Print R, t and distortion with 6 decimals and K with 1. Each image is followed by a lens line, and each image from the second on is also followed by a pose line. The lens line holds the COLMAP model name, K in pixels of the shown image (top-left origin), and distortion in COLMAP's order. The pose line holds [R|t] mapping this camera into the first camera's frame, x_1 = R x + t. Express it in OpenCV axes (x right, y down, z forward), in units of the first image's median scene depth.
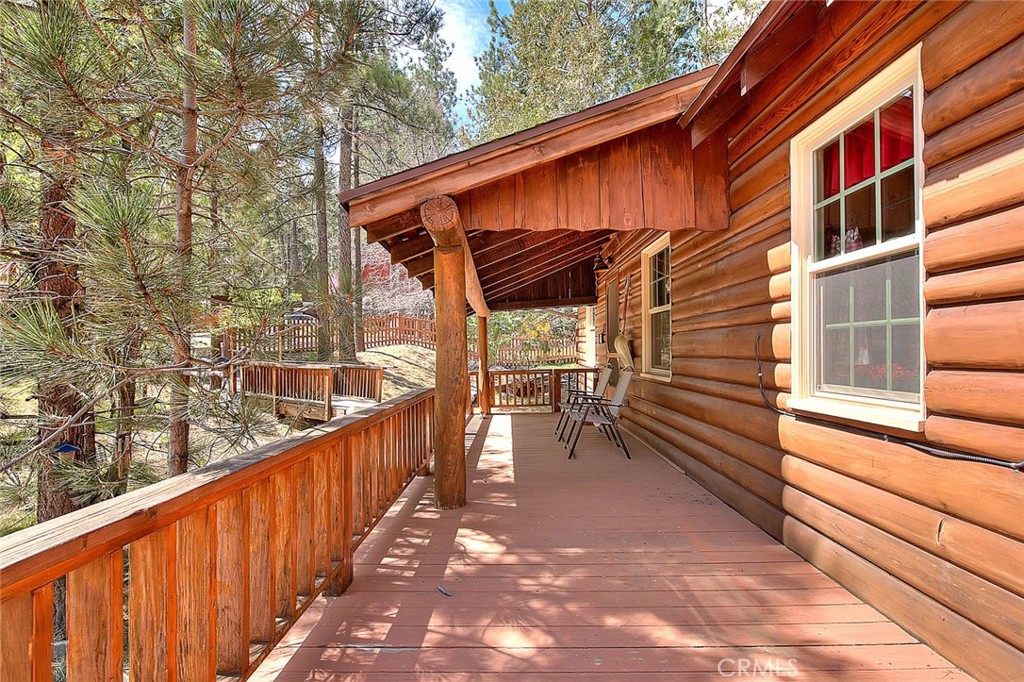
lens RADIAL K [[470.0, 0, 512.0], [0, 470.0, 341.0], [0, 0, 1]] dist [0.000634, -0.000012]
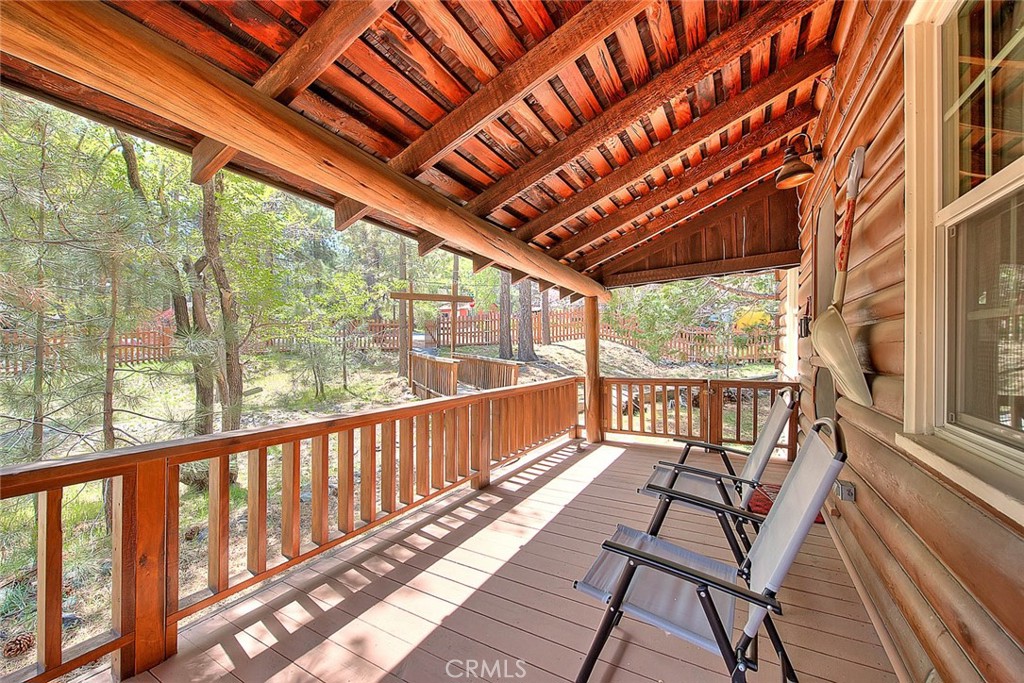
lens RADIAL K [[397.2, 0, 512.0], [0, 397.2, 341.5], [0, 0, 1]] dist [0.001156, 0.000040]
pose [[0.859790, 0.004887, -0.510624, 0.131384], [0.004563, 0.999841, 0.017253, 0.002236], [0.510627, -0.017164, 0.859631, 0.451895]]
